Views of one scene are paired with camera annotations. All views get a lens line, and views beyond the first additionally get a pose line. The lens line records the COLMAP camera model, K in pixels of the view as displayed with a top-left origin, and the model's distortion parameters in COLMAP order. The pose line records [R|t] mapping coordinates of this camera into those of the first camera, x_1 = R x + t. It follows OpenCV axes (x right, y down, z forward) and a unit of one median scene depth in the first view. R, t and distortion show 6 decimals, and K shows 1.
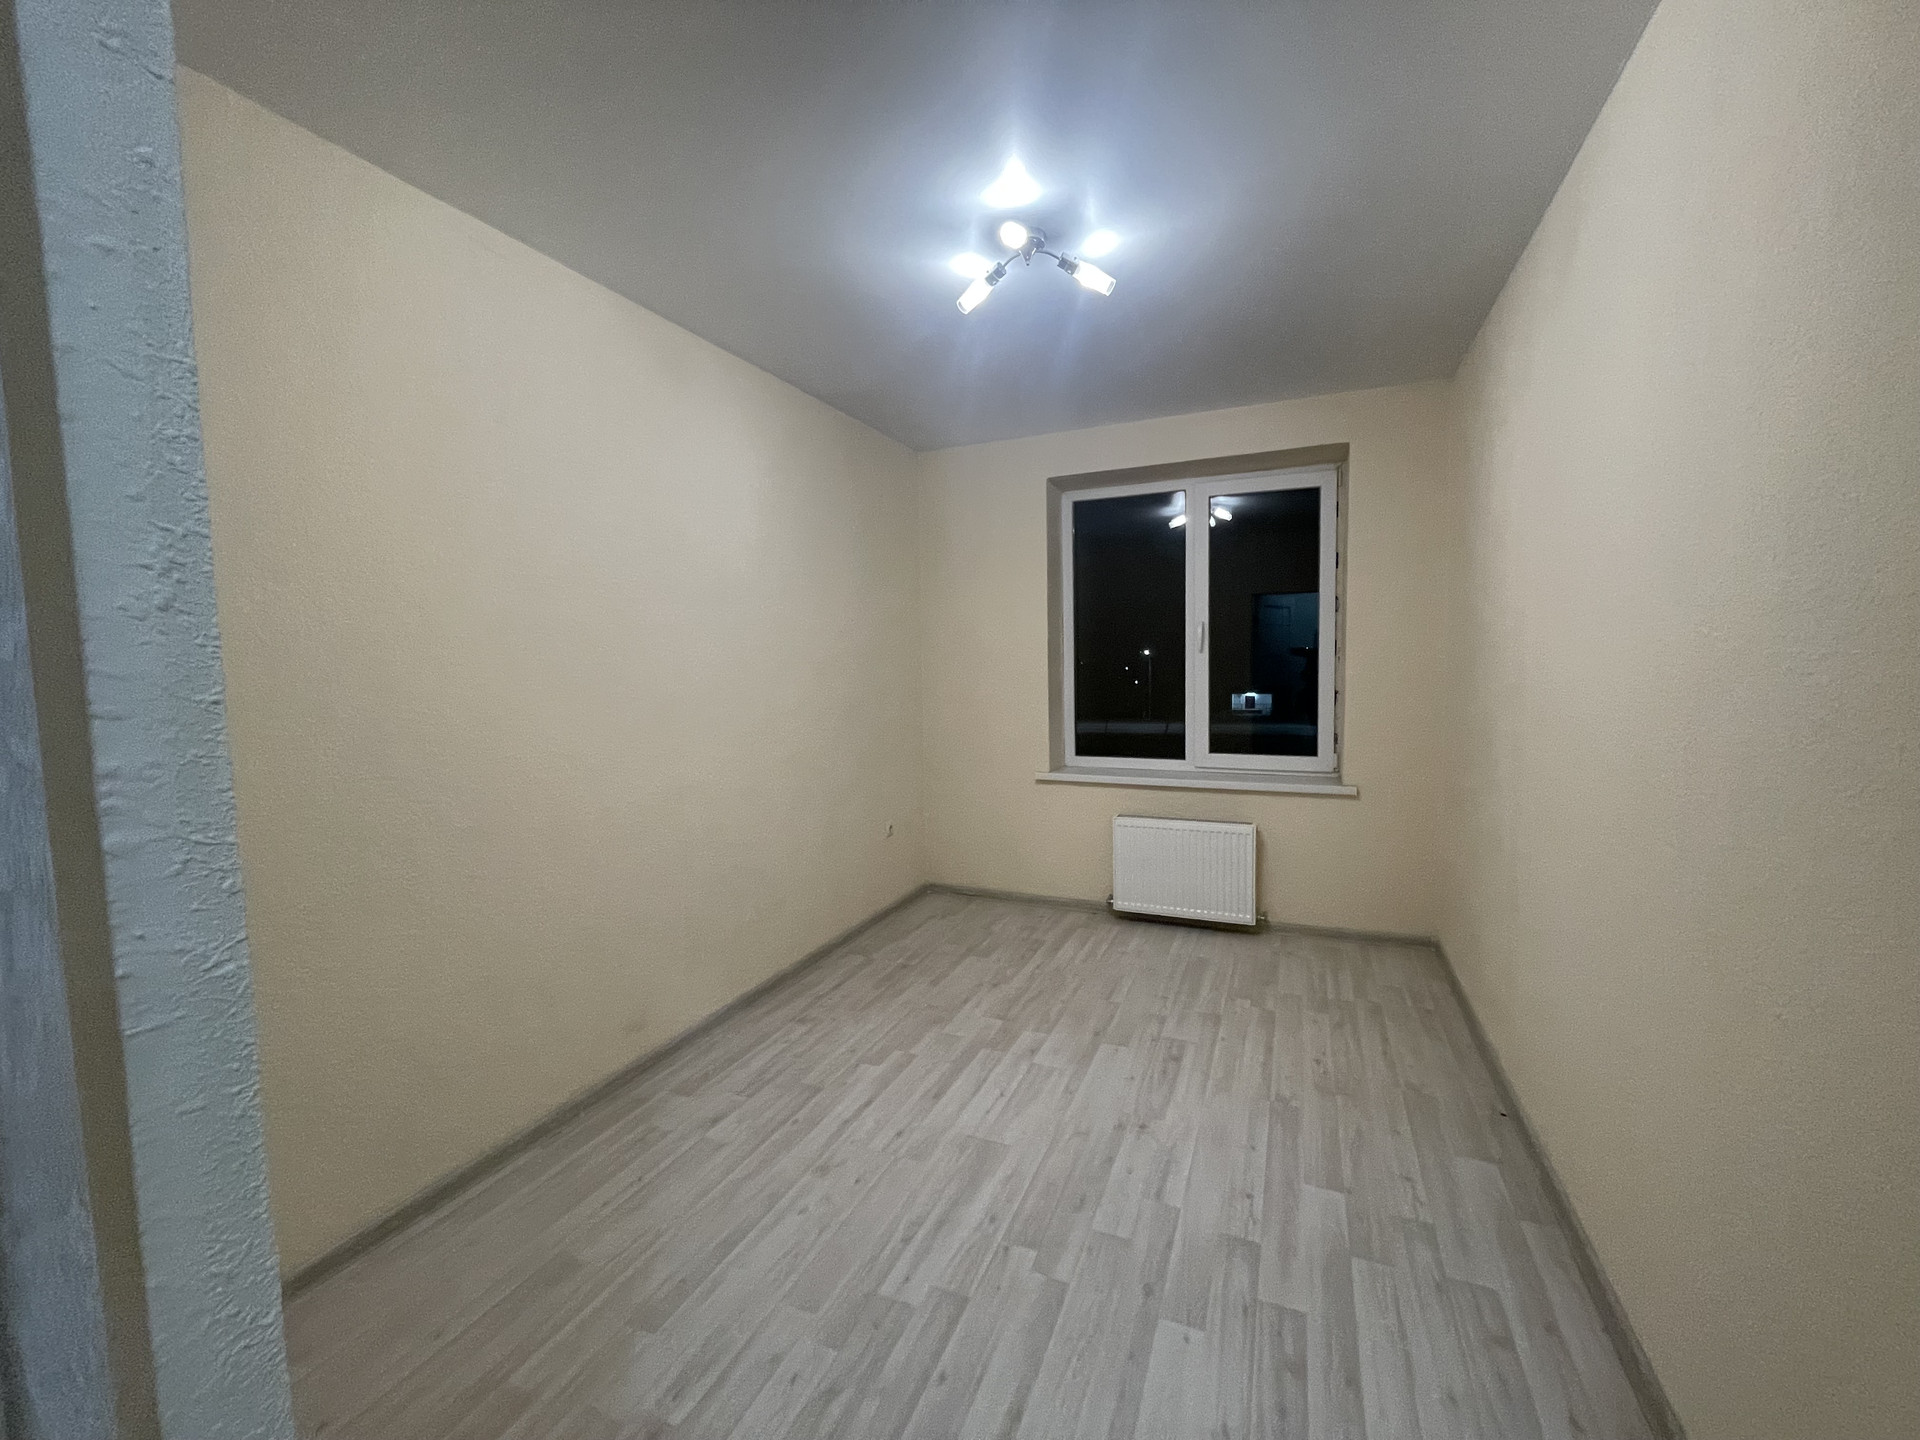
lens RADIAL K [[775.2, 0, 956.0], [0, 775.2, 720.0], [0, 0, 1]] dist [0.001218, 0.000168]
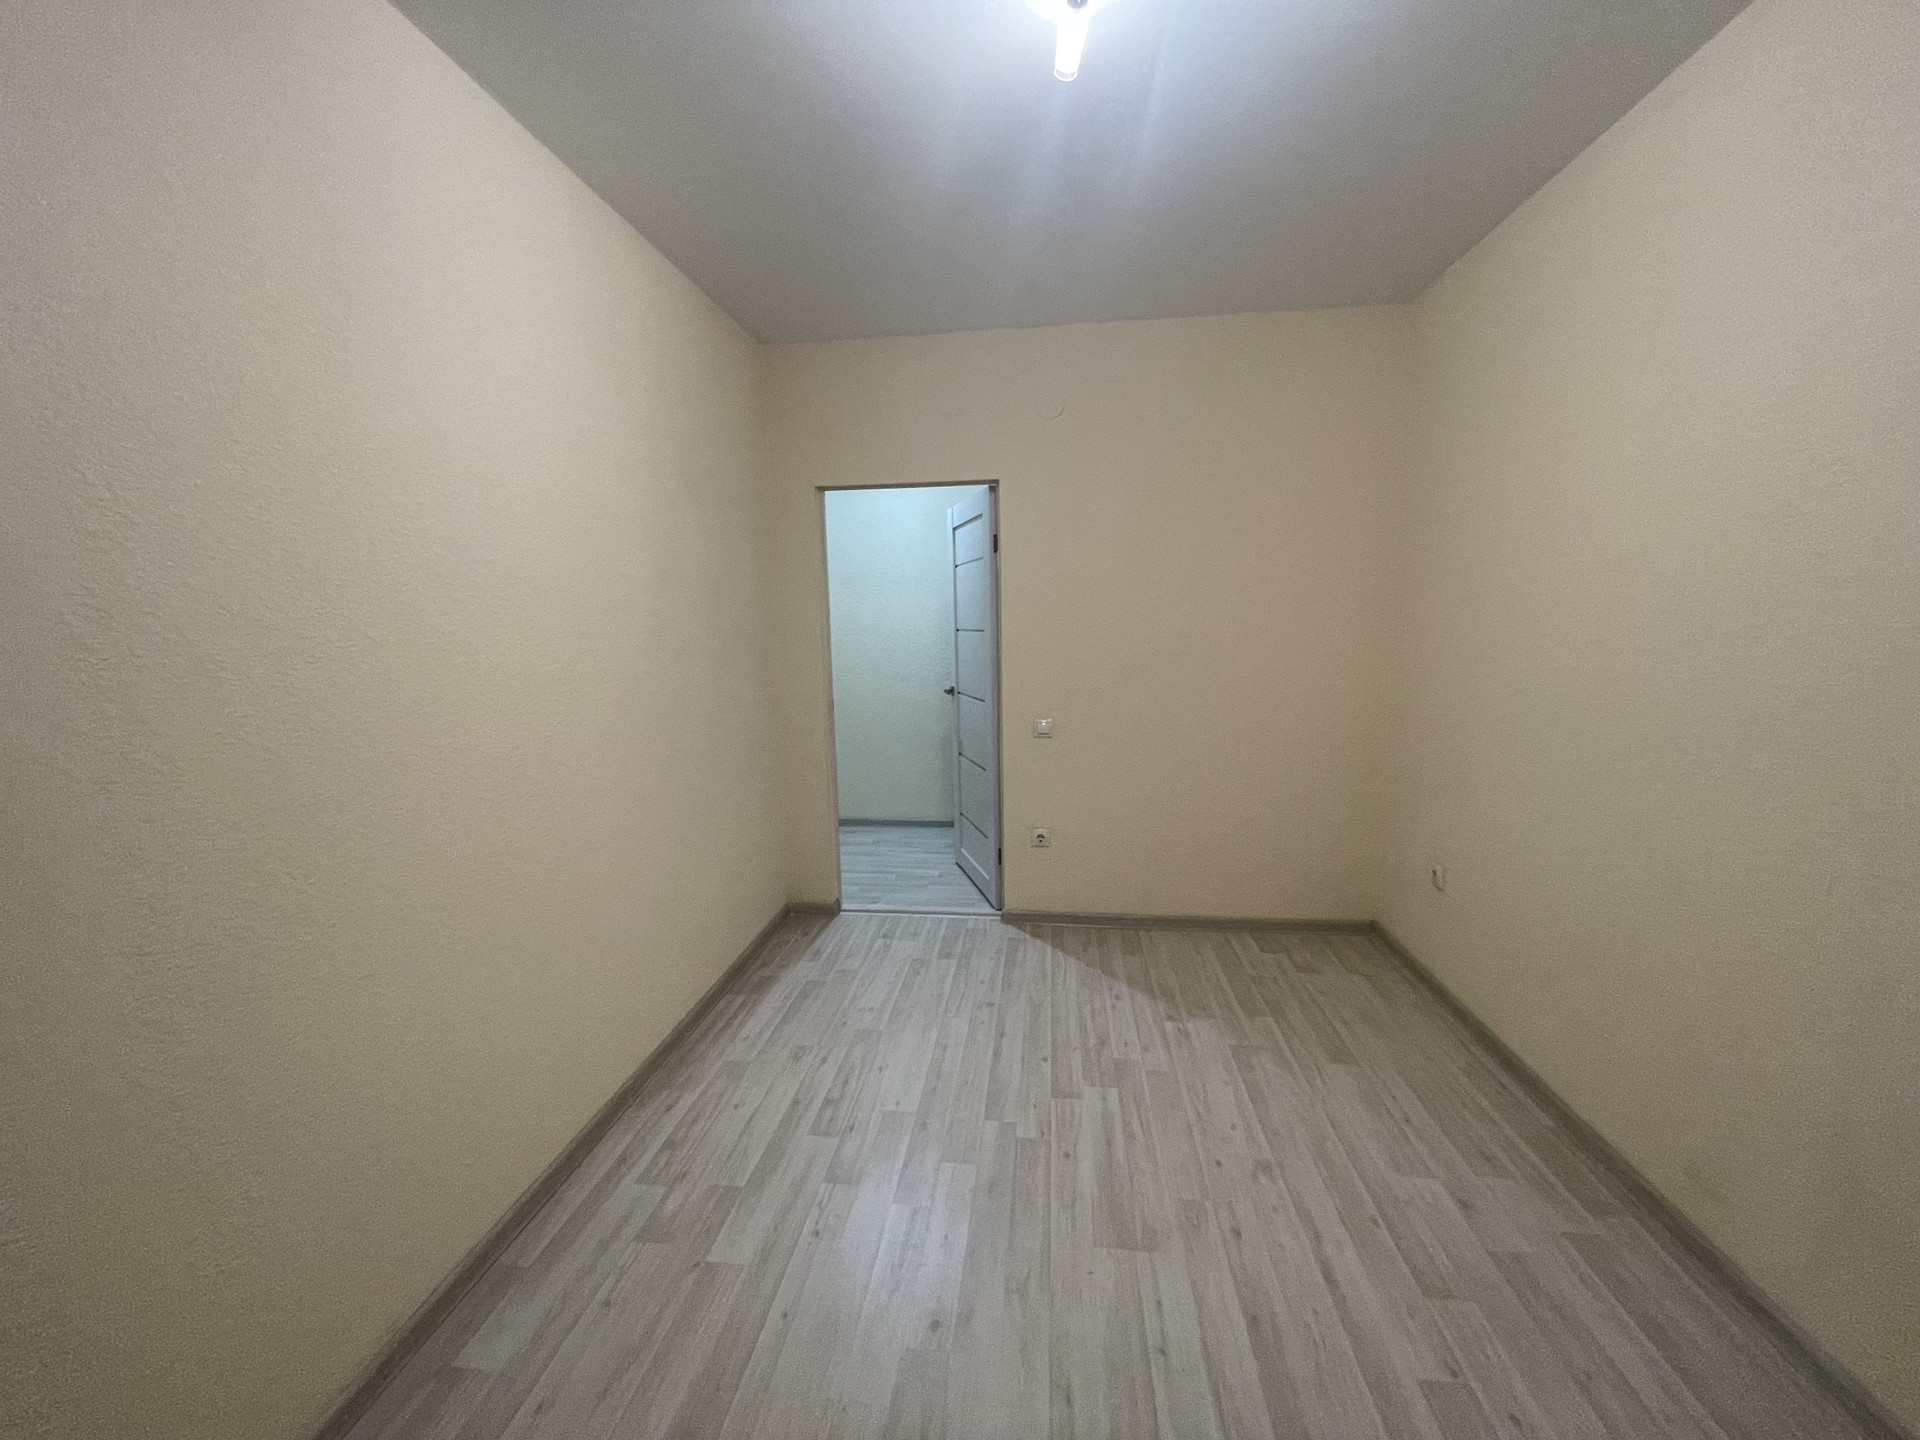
lens RADIAL K [[775.2, 0, 958.6], [0, 775.2, 719.8], [0, 0, 1]] dist [0.001218, 0.000168]
pose [[-0.956470, 0.075379, -0.281928, 0.462202], [0.015249, 0.977655, 0.209664, -0.168010], [0.291433, 0.196238, -0.936247, 1.912340]]
